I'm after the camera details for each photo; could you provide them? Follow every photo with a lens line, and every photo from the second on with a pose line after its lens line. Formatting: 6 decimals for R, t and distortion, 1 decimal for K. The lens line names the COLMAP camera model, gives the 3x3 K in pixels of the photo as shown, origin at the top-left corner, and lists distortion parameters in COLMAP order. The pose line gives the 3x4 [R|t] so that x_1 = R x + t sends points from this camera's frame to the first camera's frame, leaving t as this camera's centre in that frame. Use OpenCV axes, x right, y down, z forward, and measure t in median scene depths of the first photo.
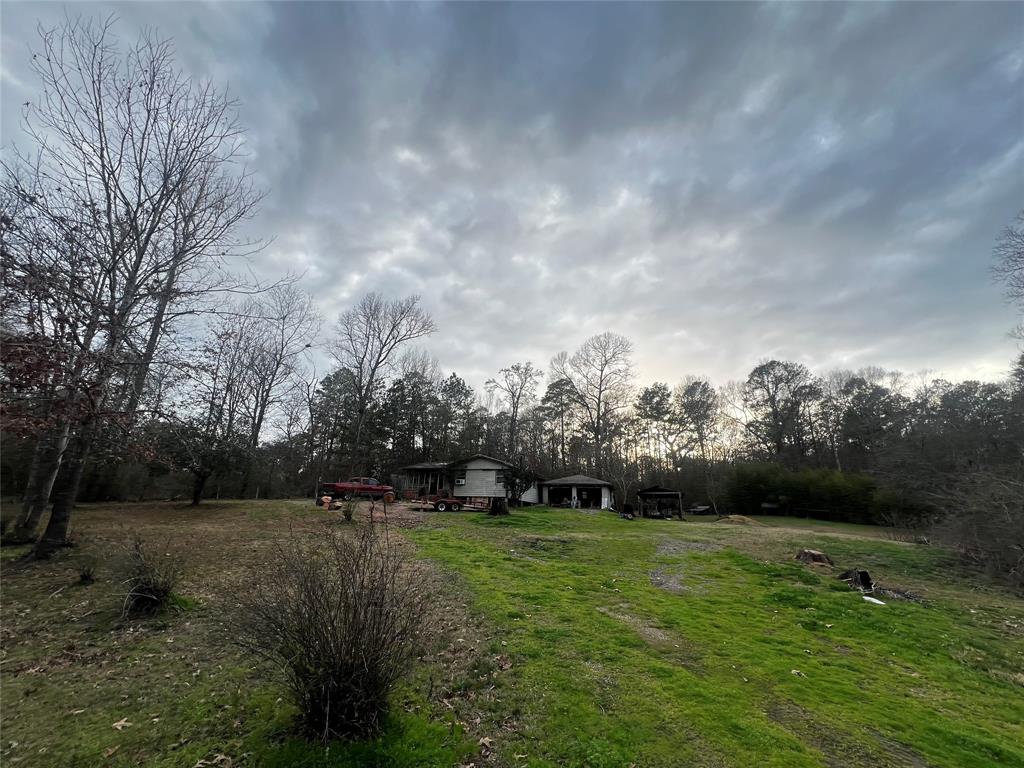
lens RADIAL K [[399.7, 0, 515.3], [0, 399.7, 381.3], [0, 0, 1]] dist [-0.001101, 0.000211]
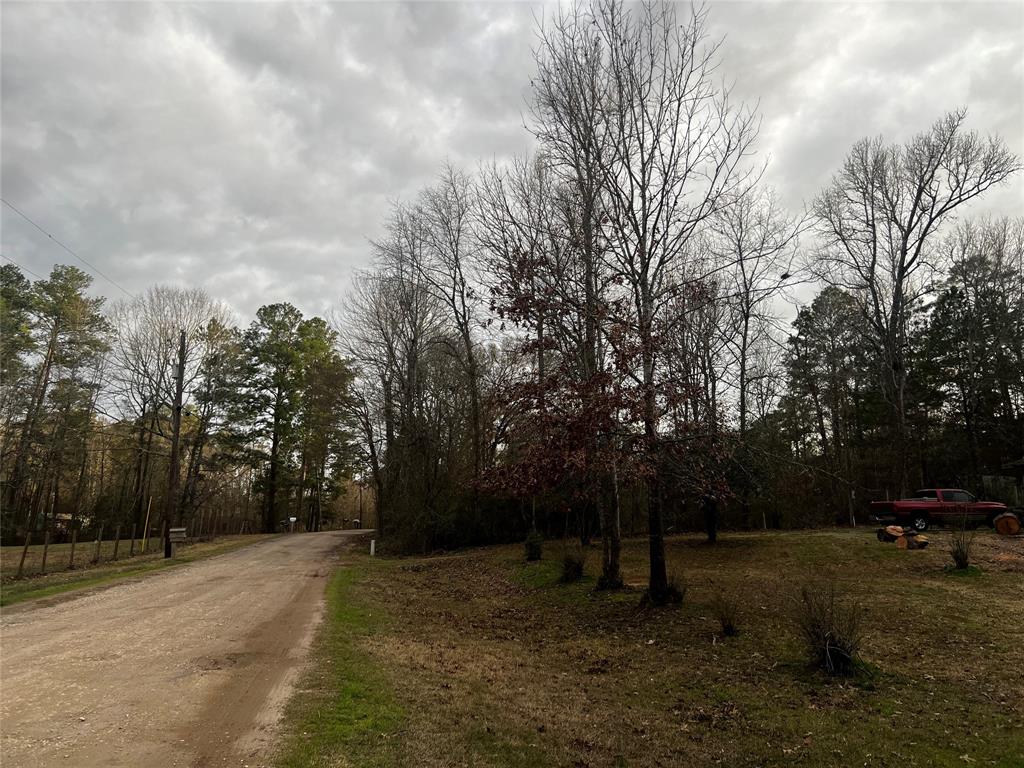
lens RADIAL K [[791.1, 0, 492.3], [0, 791.1, 375.1], [0, 0, 1]] dist [0.079541, -0.075845]
pose [[0.706633, -0.160599, -0.689114, -0.023415], [0.241213, 0.970240, 0.021230, -0.061858], [0.665196, -0.181225, 0.724342, -0.138600]]
